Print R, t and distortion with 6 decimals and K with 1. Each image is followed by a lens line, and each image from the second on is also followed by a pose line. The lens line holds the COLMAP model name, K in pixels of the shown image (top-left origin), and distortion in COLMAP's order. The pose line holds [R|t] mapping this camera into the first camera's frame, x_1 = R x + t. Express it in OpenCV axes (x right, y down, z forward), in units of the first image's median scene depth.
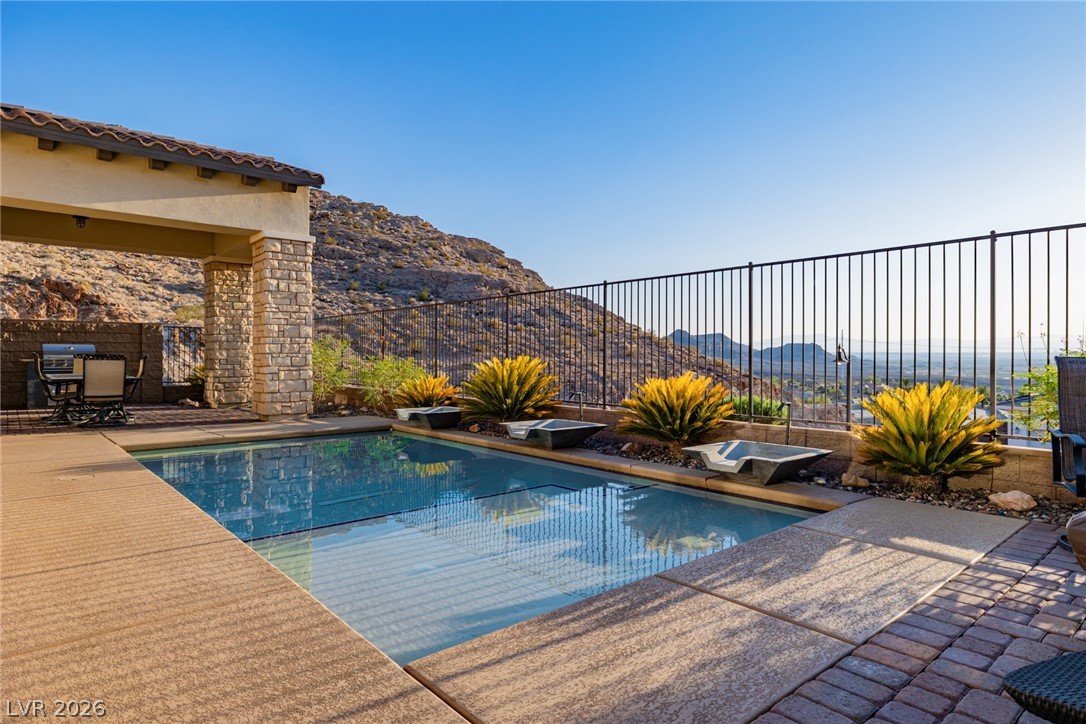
lens RADIAL K [[620.7, 0, 536.1], [0, 620.7, 359.3], [0, 0, 1]] dist [0.003541, 0.000315]
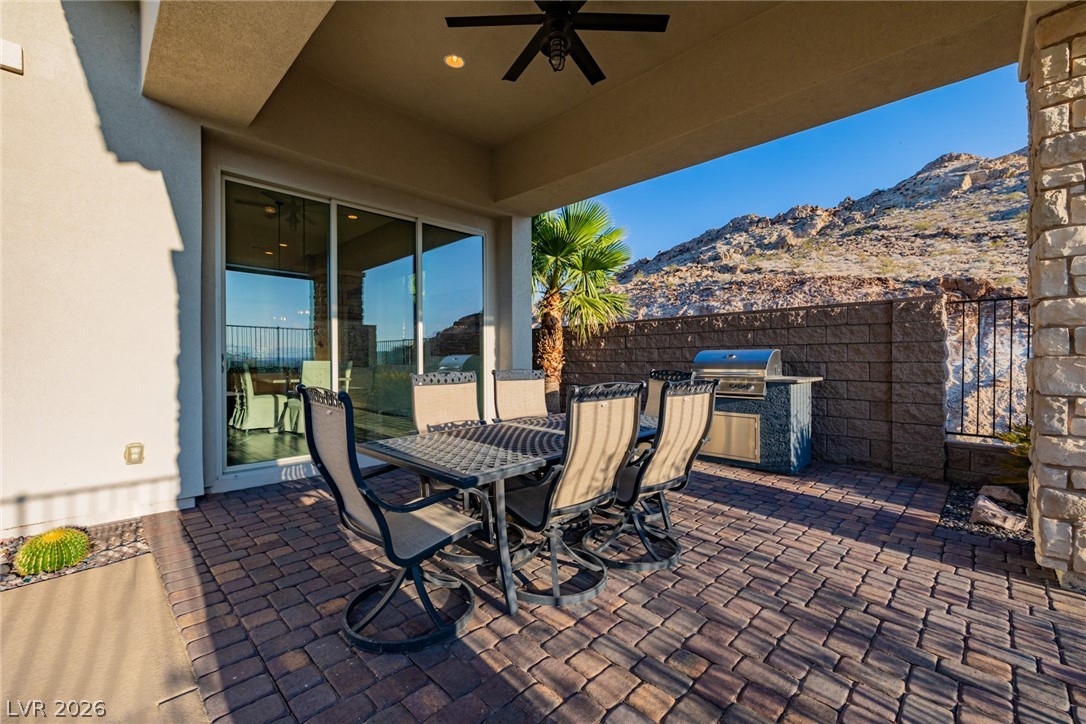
lens RADIAL K [[439.6, 0, 547.4], [0, 439.6, 360.5], [0, 0, 1]] dist [-0.001237, -0.000185]
pose [[0.061915, 0.005507, -0.998066, -0.420677], [-0.001833, 0.999984, 0.005404, -0.018678], [0.998080, 0.001495, 0.061924, 0.940412]]
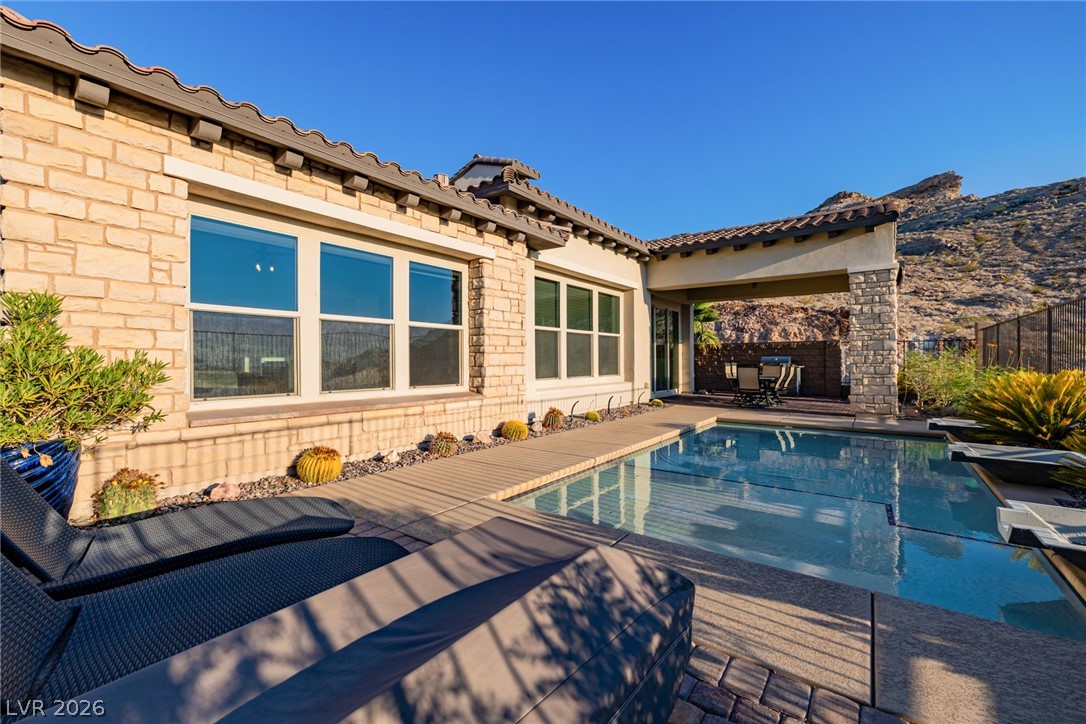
lens RADIAL K [[458.4, 0, 541.2], [0, 458.4, 361.9], [0, 0, 1]] dist [0.000507, -0.000994]
pose [[0.216007, 0.000764, -0.976391, 0.338167], [0.000001, 1.000000, 0.000782, -0.013263], [0.976392, -0.000170, 0.216007, 0.165372]]
